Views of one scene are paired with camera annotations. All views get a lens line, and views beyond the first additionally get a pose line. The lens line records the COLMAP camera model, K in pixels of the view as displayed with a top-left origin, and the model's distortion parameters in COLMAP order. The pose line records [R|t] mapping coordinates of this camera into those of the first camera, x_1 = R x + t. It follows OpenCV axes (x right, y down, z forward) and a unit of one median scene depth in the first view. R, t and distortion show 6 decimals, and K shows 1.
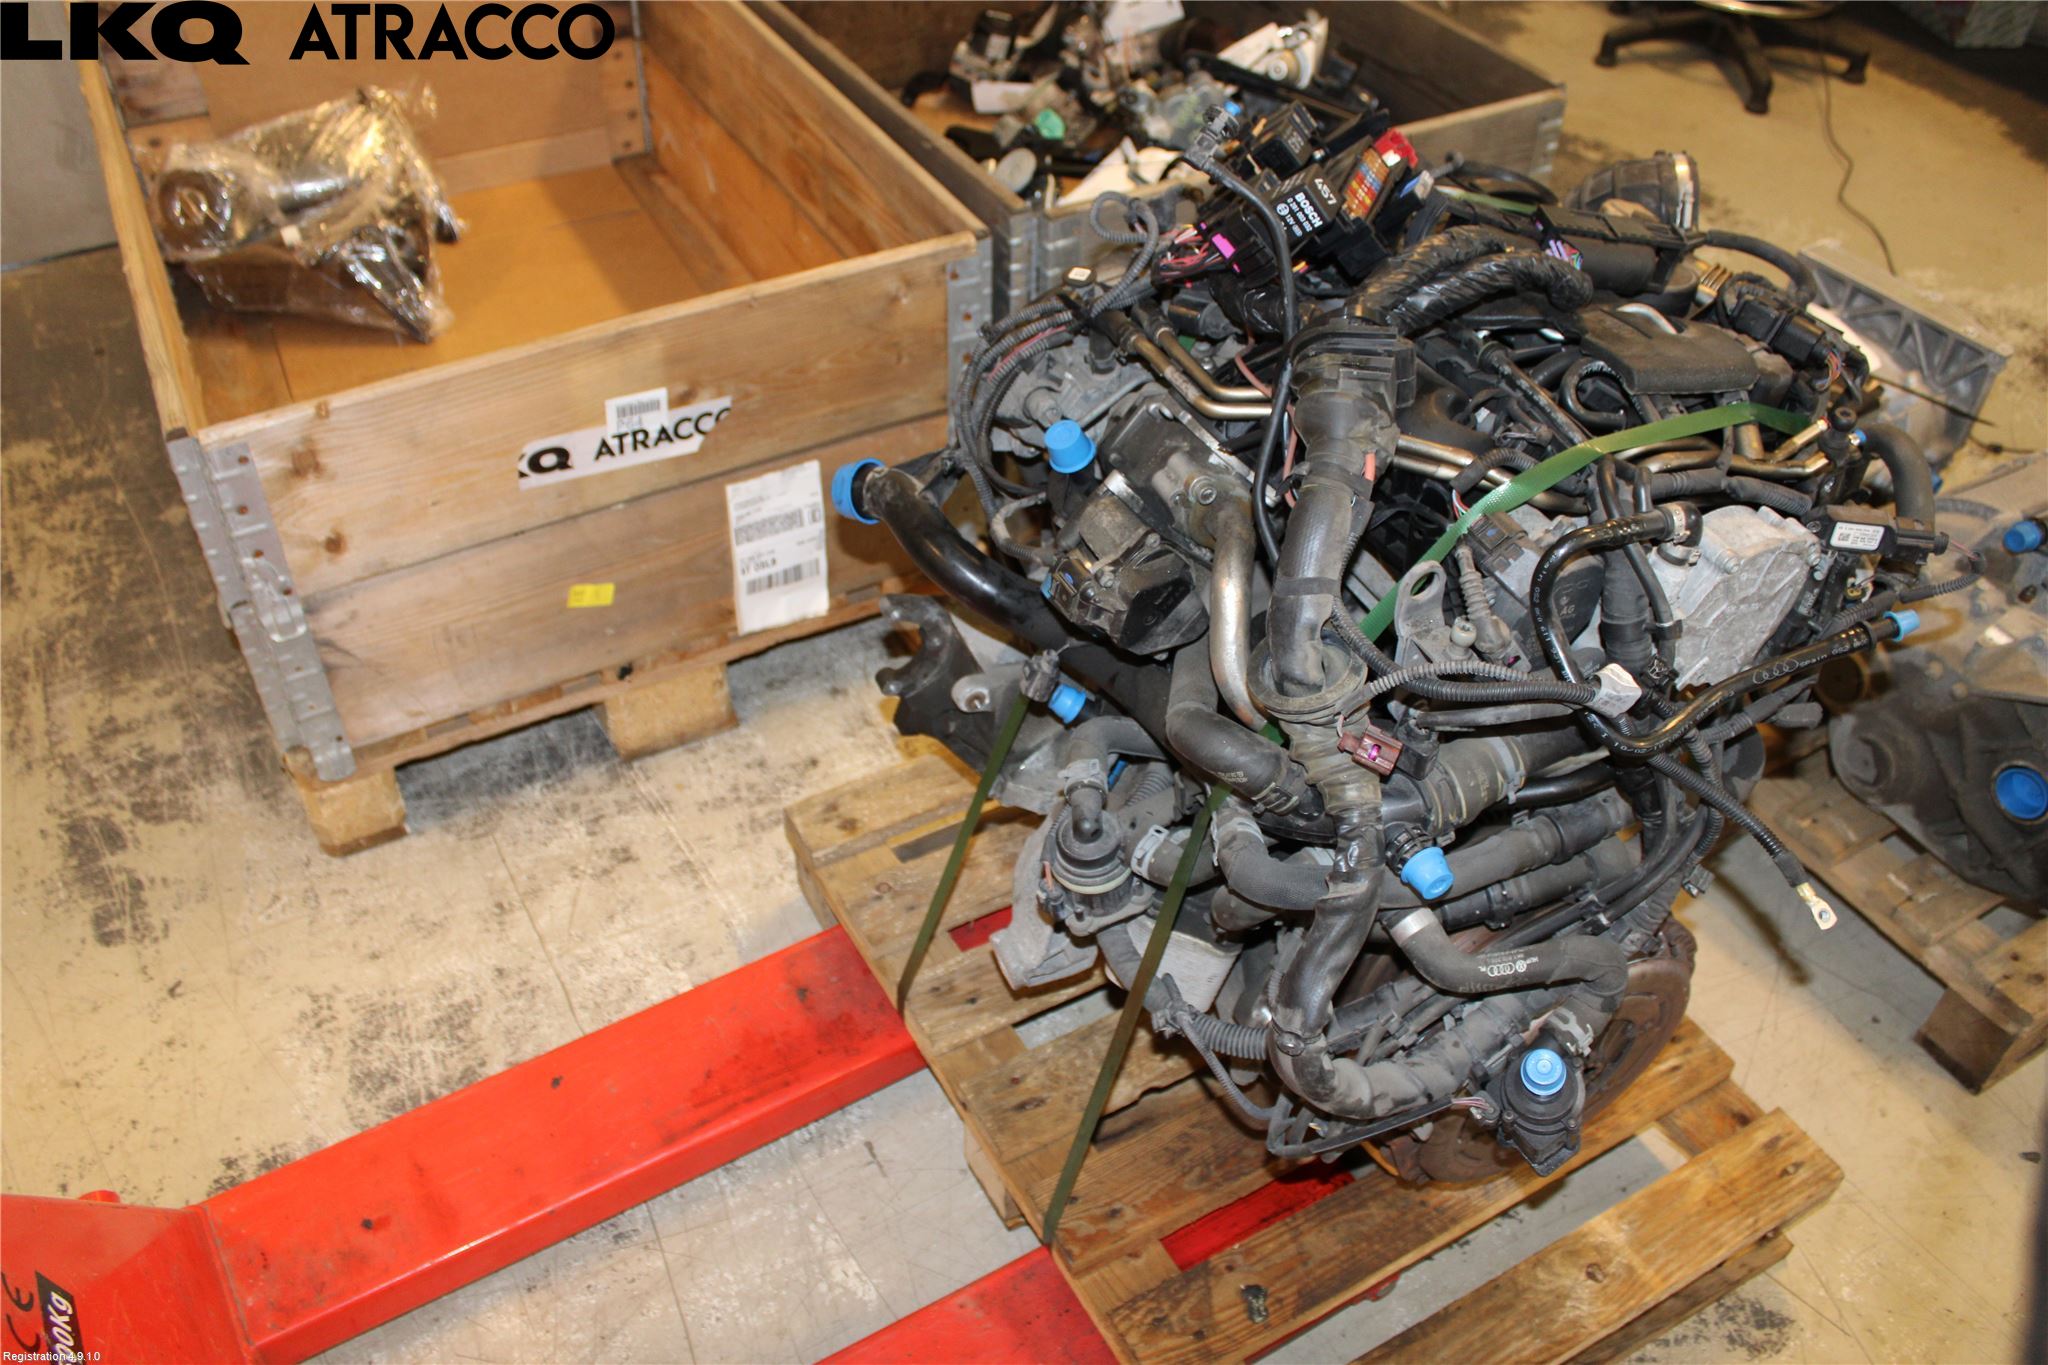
lens RADIAL K [[1629.1, 0, 1024.0], [0, 1629.1, 682.5], [0, 0, 1]] dist [-0.161319, 0.145772]
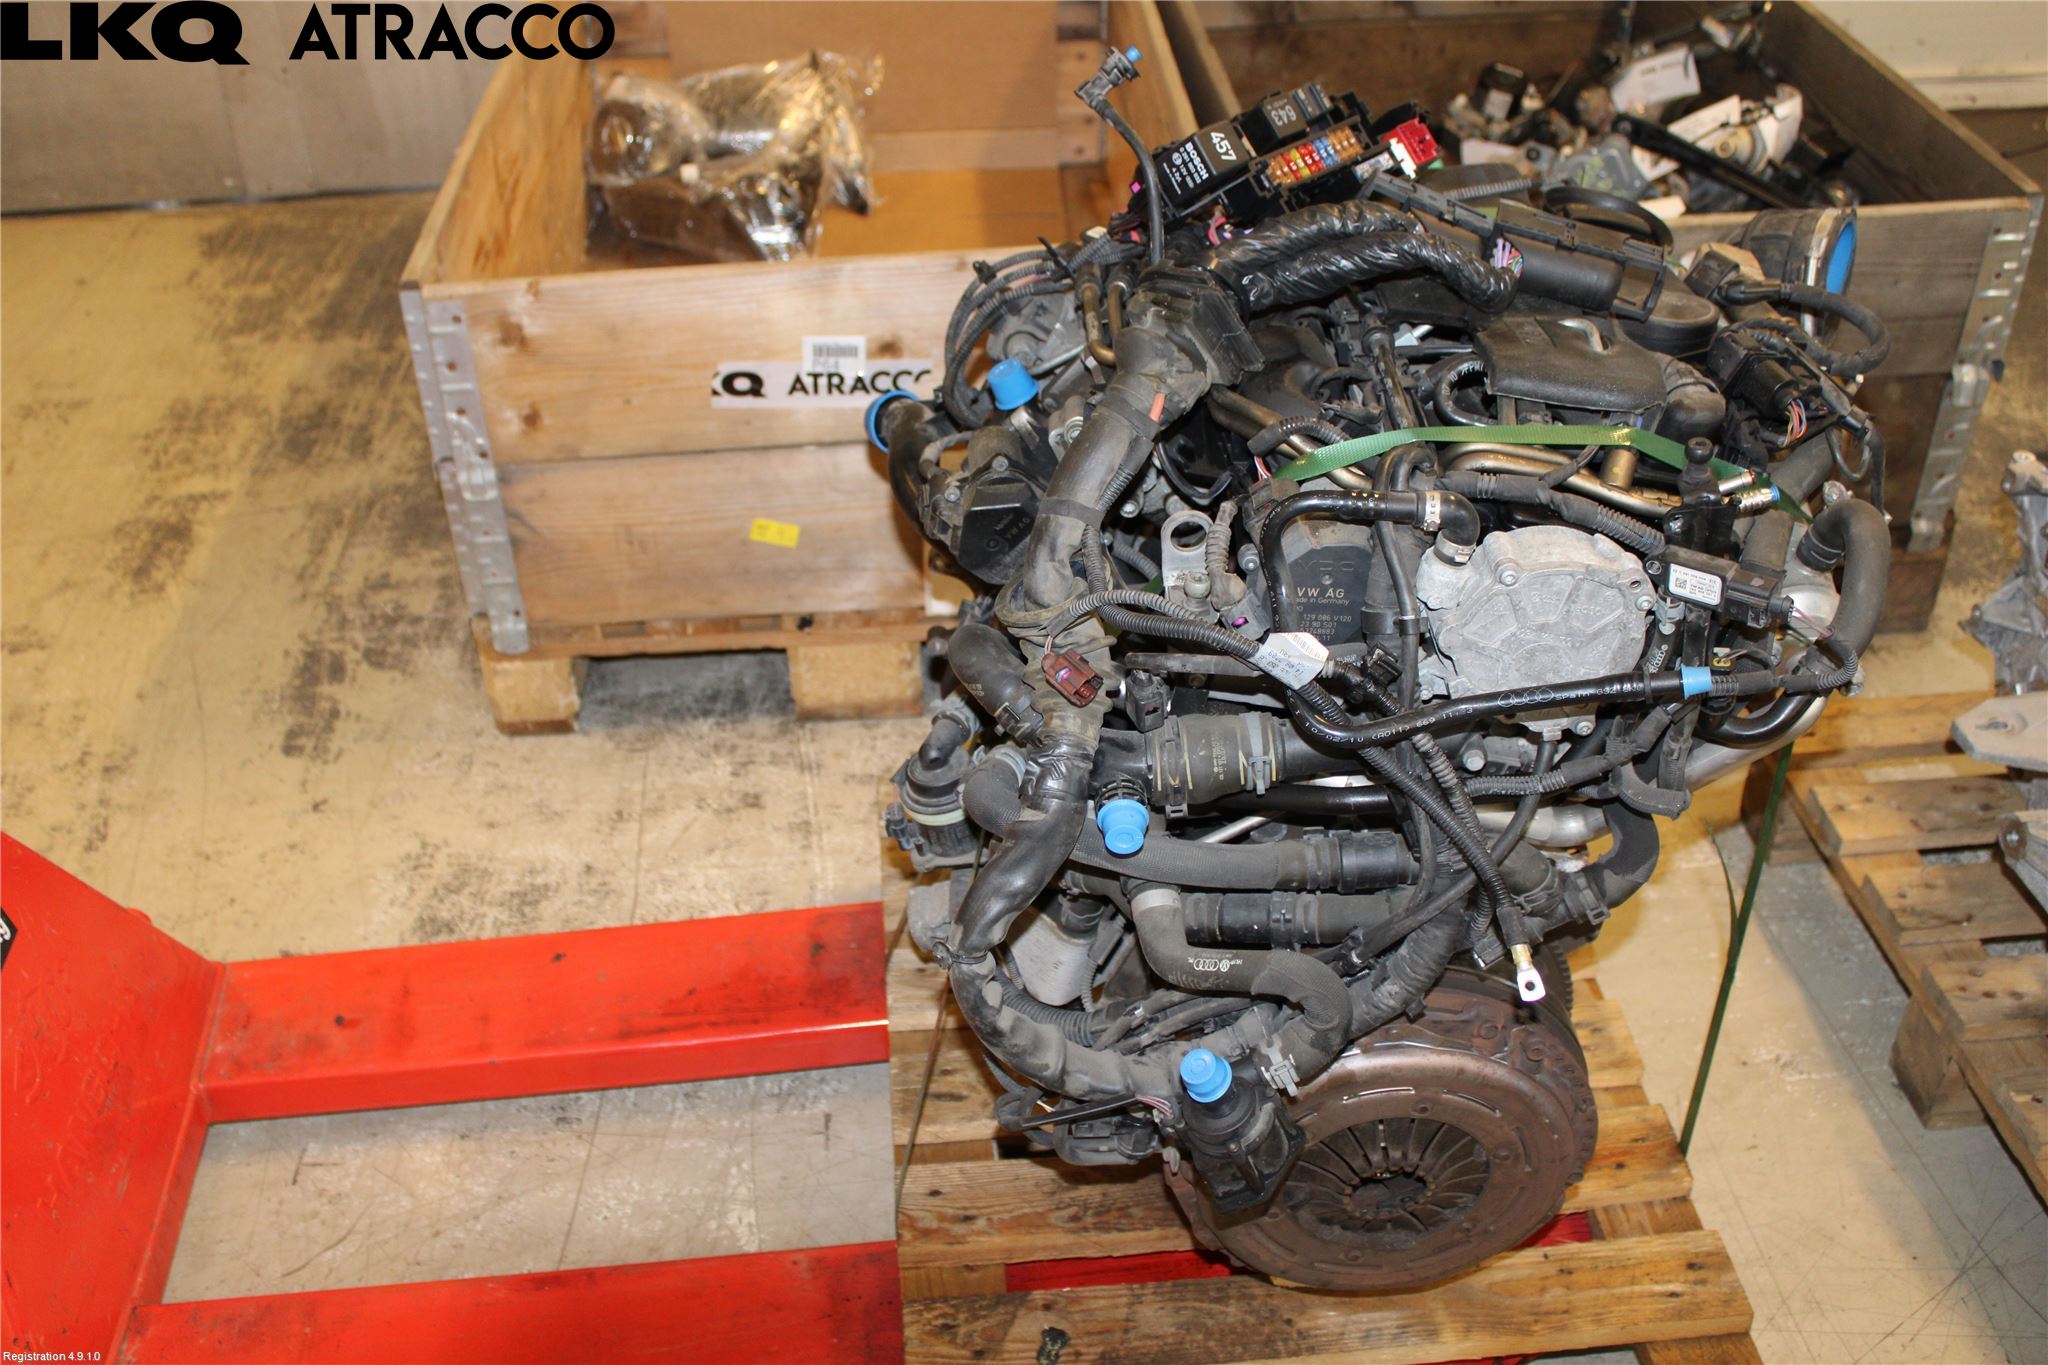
lens RADIAL K [[1921.3, 0, 1024.0], [0, 1921.3, 682.5], [0, 0, 1]] dist [-0.128422, 0.149253]
pose [[0.912035, 0.218186, -0.347255, 0.326432], [-0.250630, 0.966747, -0.050835, 0.061461], [0.324617, 0.133396, 0.936392, -0.058224]]
